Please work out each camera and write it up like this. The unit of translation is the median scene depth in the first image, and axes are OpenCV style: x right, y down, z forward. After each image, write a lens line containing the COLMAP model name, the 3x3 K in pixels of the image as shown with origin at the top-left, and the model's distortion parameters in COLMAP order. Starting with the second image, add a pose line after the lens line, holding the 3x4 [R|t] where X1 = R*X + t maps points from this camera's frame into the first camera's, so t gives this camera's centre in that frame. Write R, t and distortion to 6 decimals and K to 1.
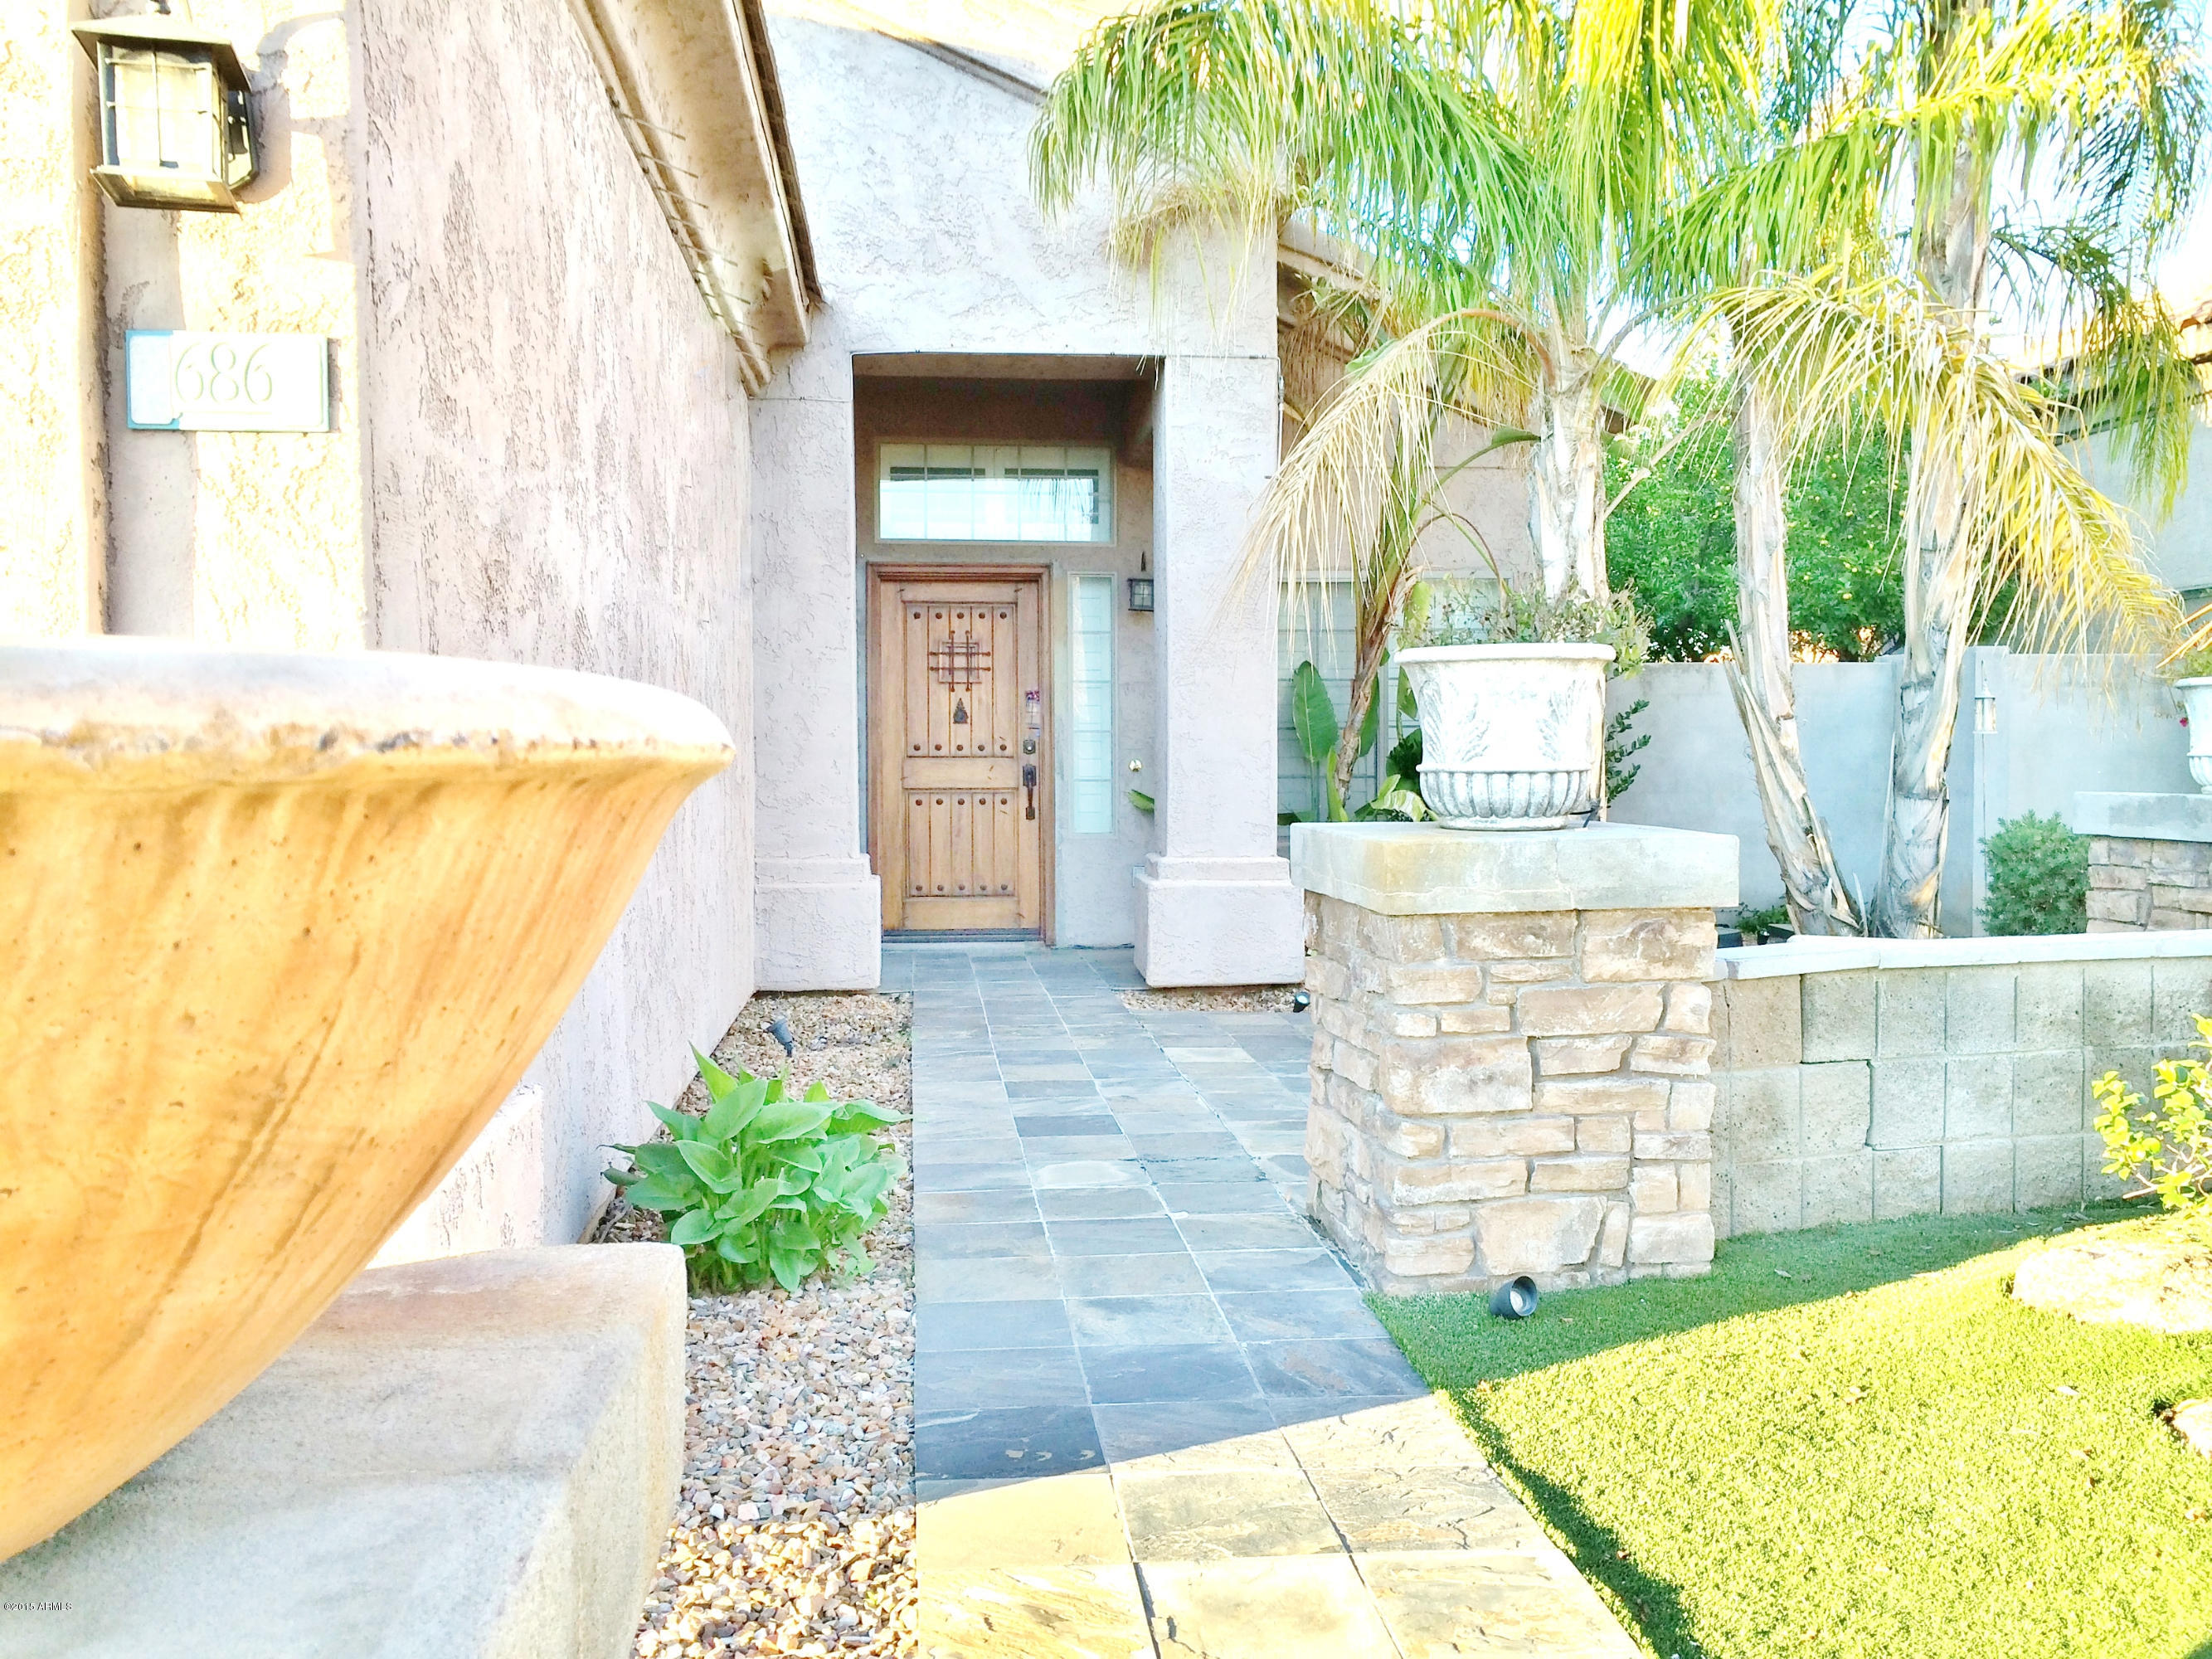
lens RADIAL K [[1991.7, 0, 1108.1], [0, 1991.7, 787.6], [0, 0, 1]] dist [0.057176, -0.023629]
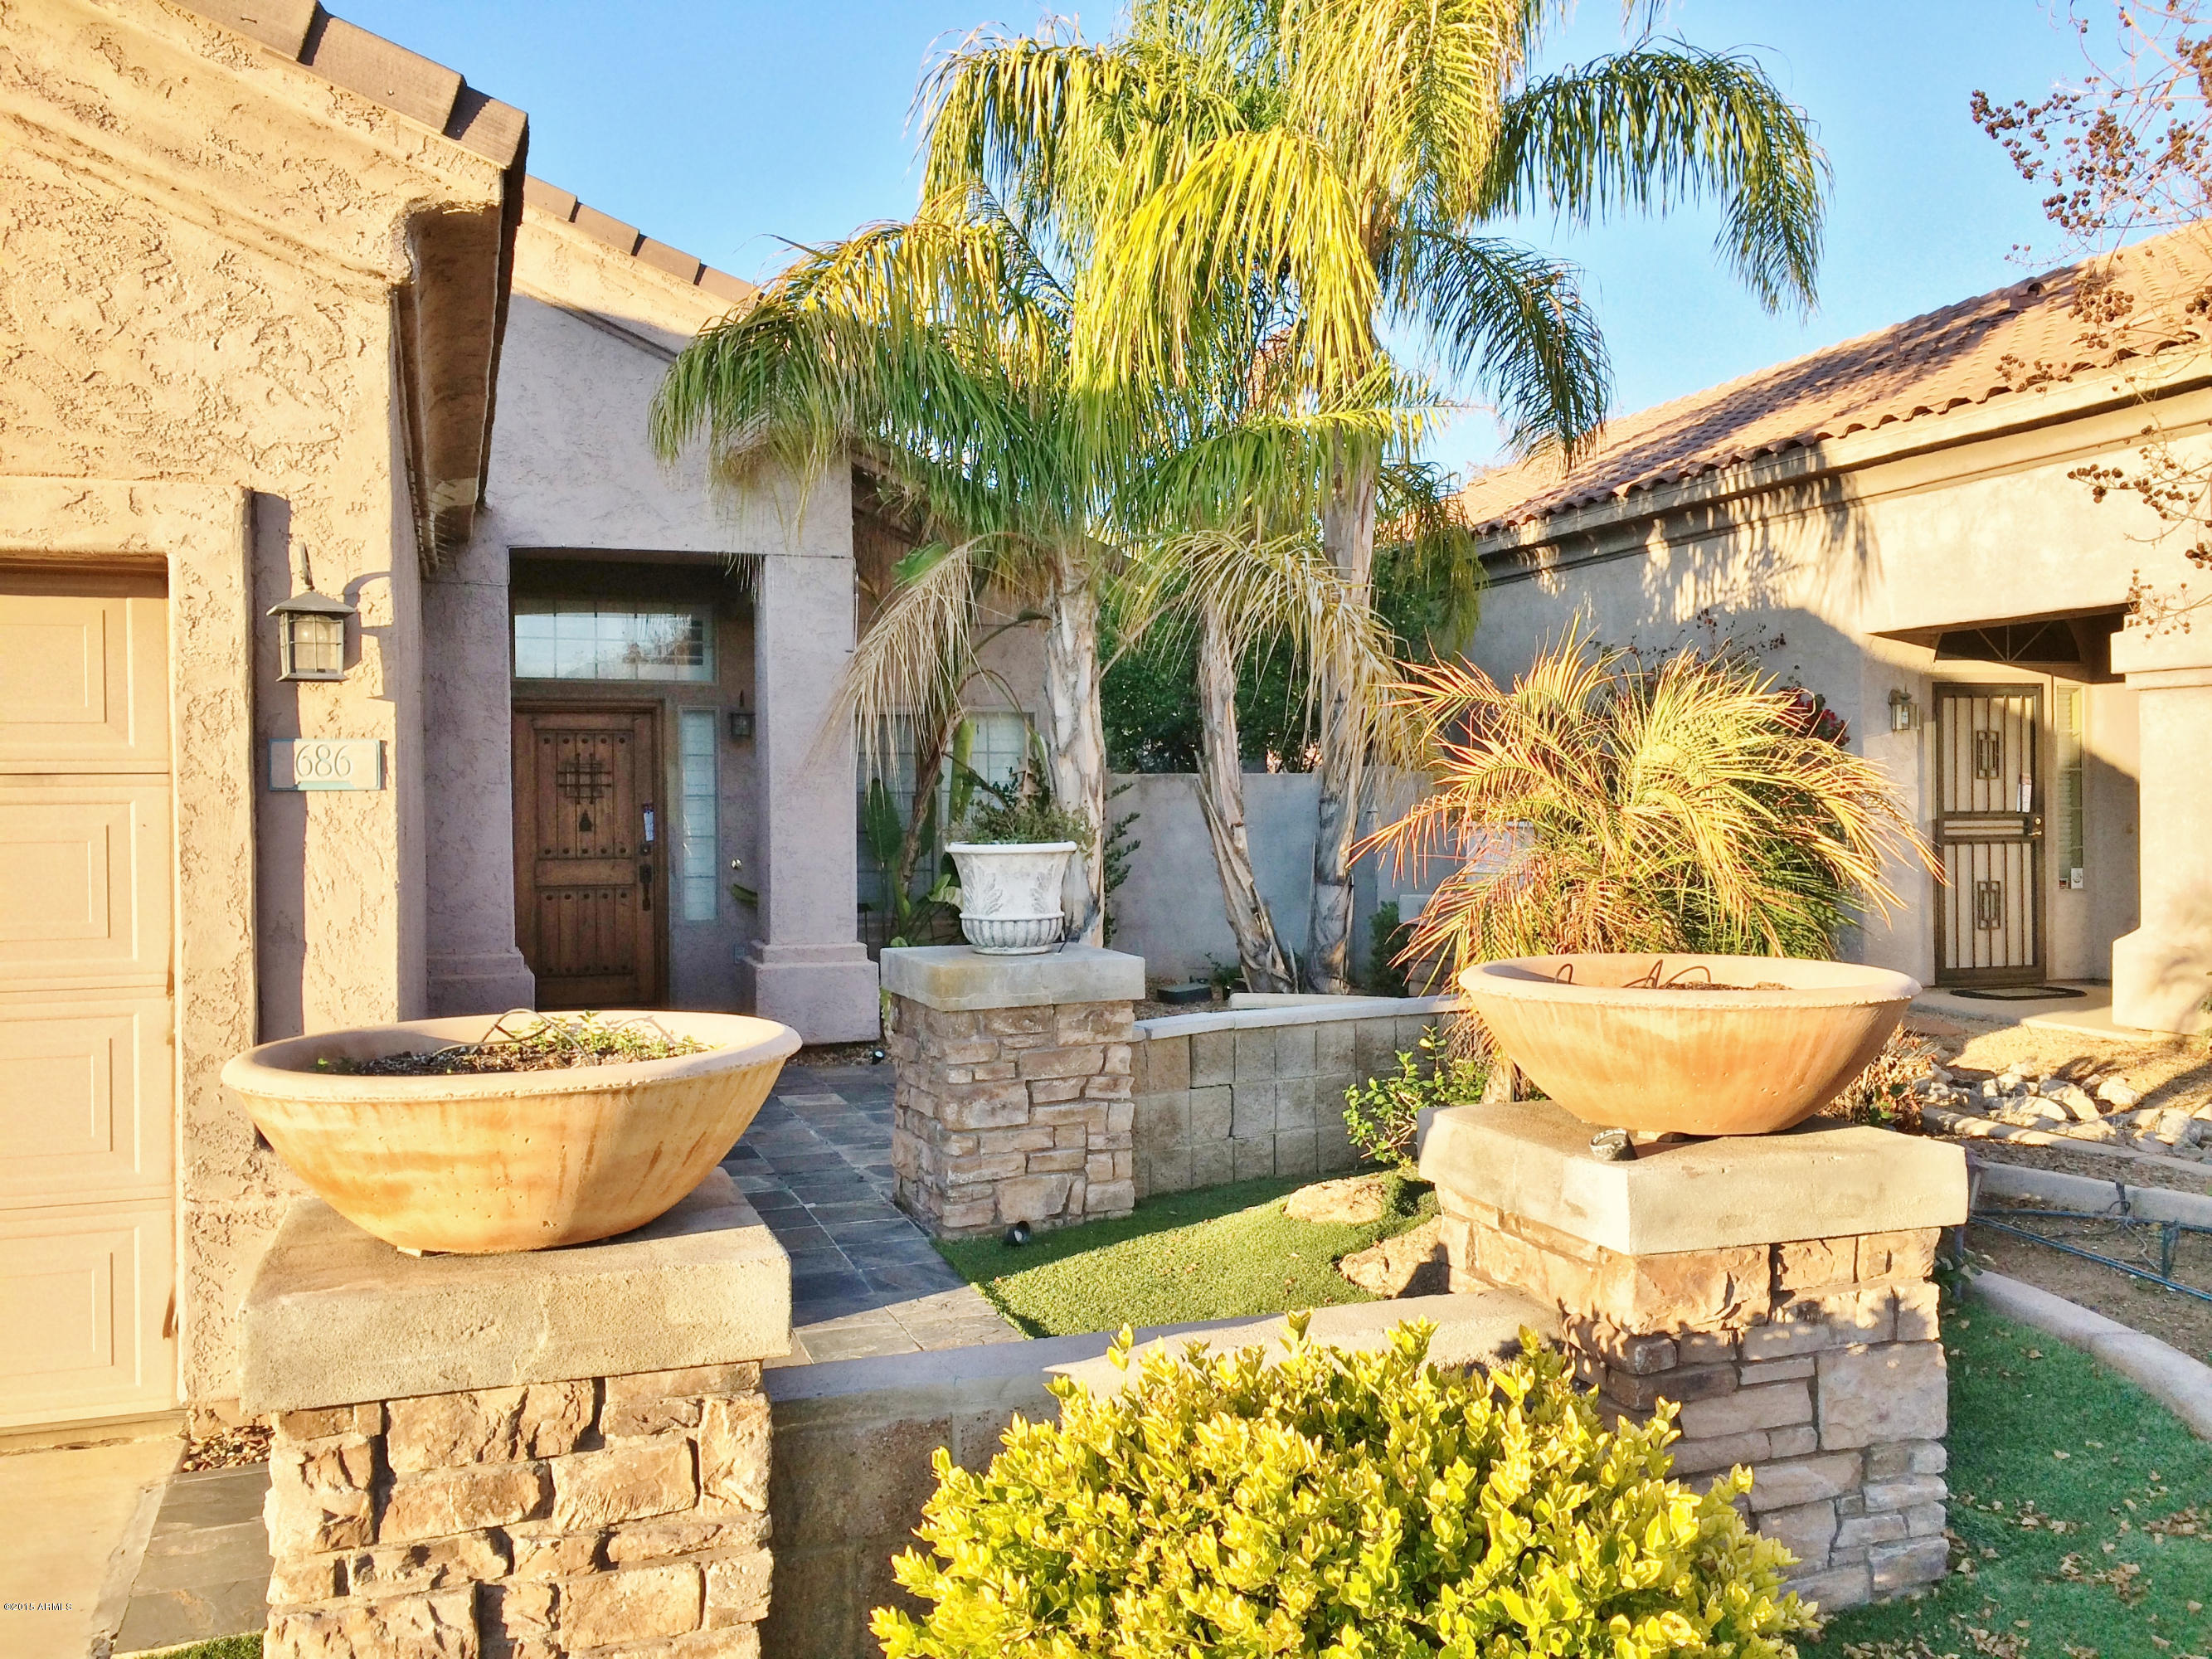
lens RADIAL K [[1991.7, 0, 1108.1], [0, 1991.7, 787.6], [0, 0, 1]] dist [0.057176, -0.023629]
pose [[0.975310, -0.008236, 0.220689, -0.044244], [0.012422, 0.999768, -0.017587, -0.044533], [-0.220493, 0.019894, 0.975186, -0.319733]]
